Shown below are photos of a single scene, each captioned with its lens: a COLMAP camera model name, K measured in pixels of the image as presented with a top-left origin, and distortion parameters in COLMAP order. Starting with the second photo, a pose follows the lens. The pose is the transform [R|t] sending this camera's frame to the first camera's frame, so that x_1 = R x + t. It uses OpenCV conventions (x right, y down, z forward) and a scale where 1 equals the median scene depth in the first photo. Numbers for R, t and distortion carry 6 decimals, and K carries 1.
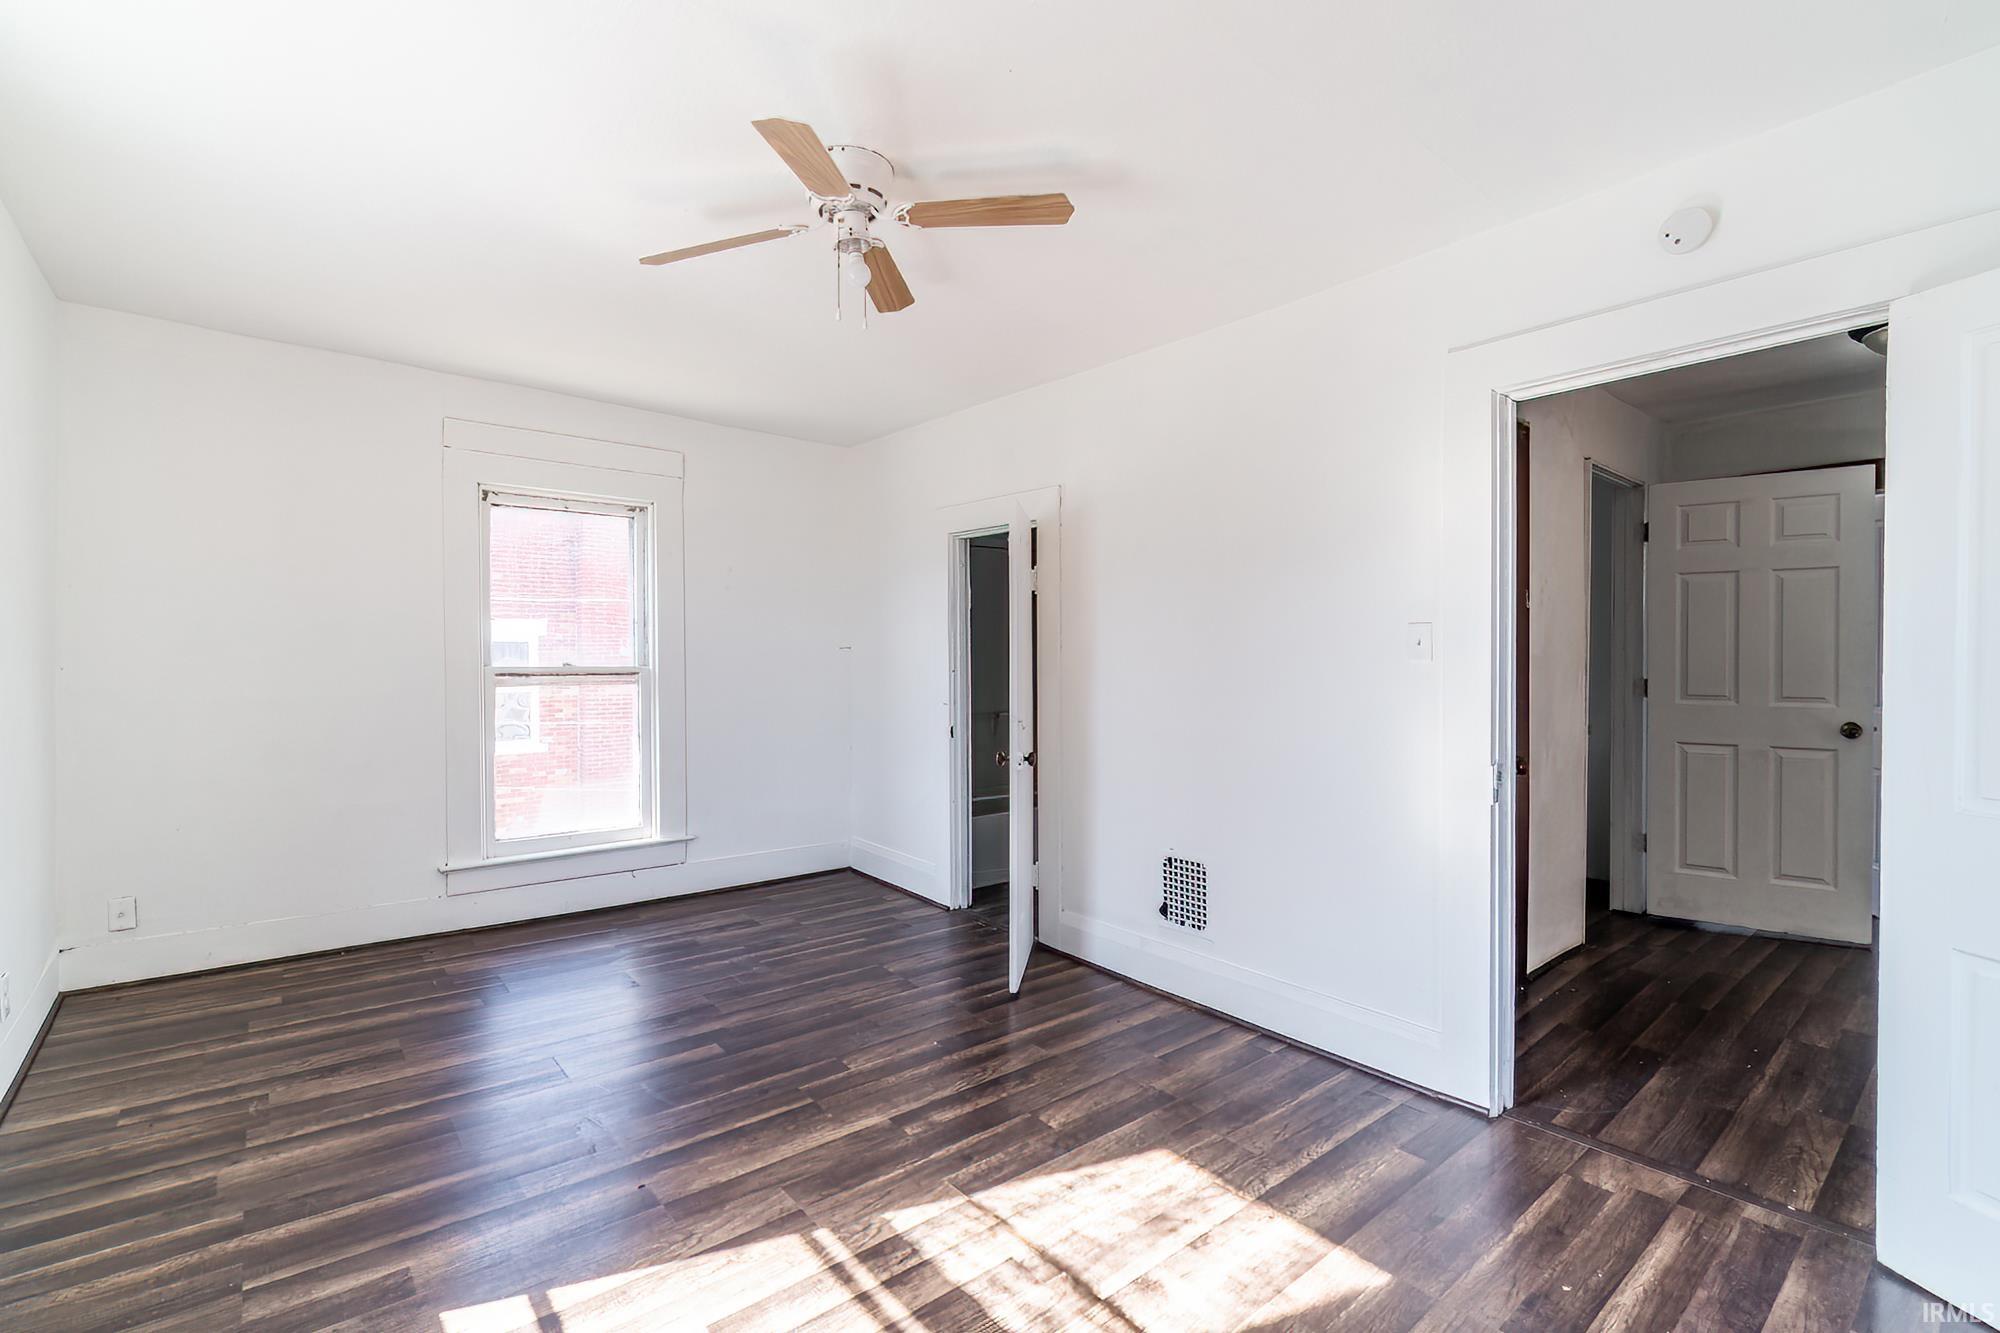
lens RADIAL K [[893.1, 0, 1009.8], [0, 893.1, 648.3], [0, 0, 1]] dist [0.000233, 0.000694]
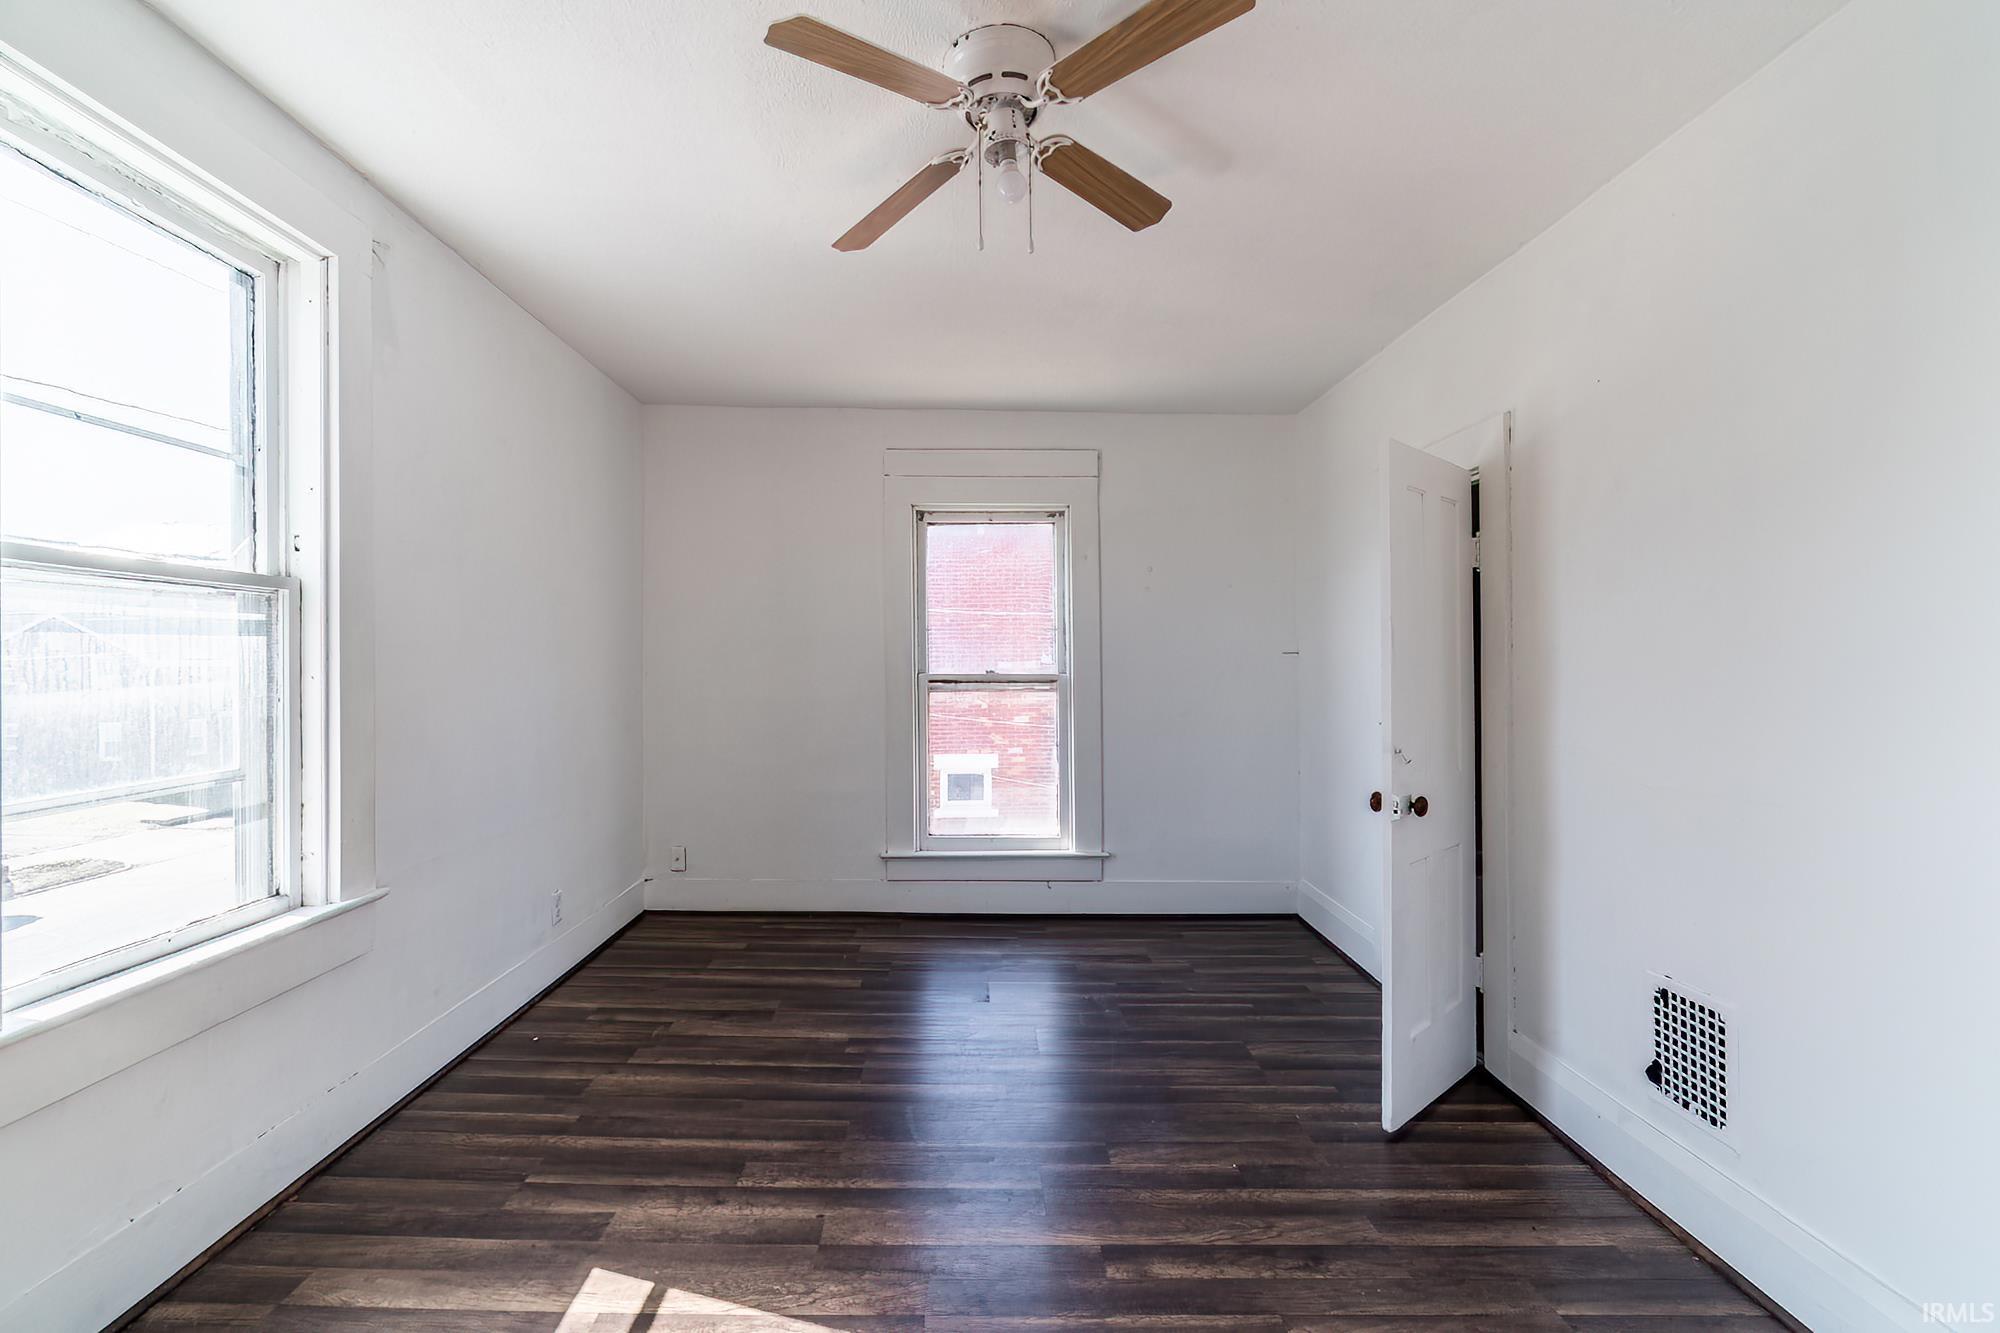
lens RADIAL K [[922.0, 0, 987.8], [0, 922.0, 660.4], [0, 0, 1]] dist [0.000457, 0.000468]
pose [[0.771574, -0.006827, -0.636103, 0.246293], [0.008715, 0.999962, -0.000161, 0.006851], [0.636080, -0.005420, 0.771604, 0.246090]]
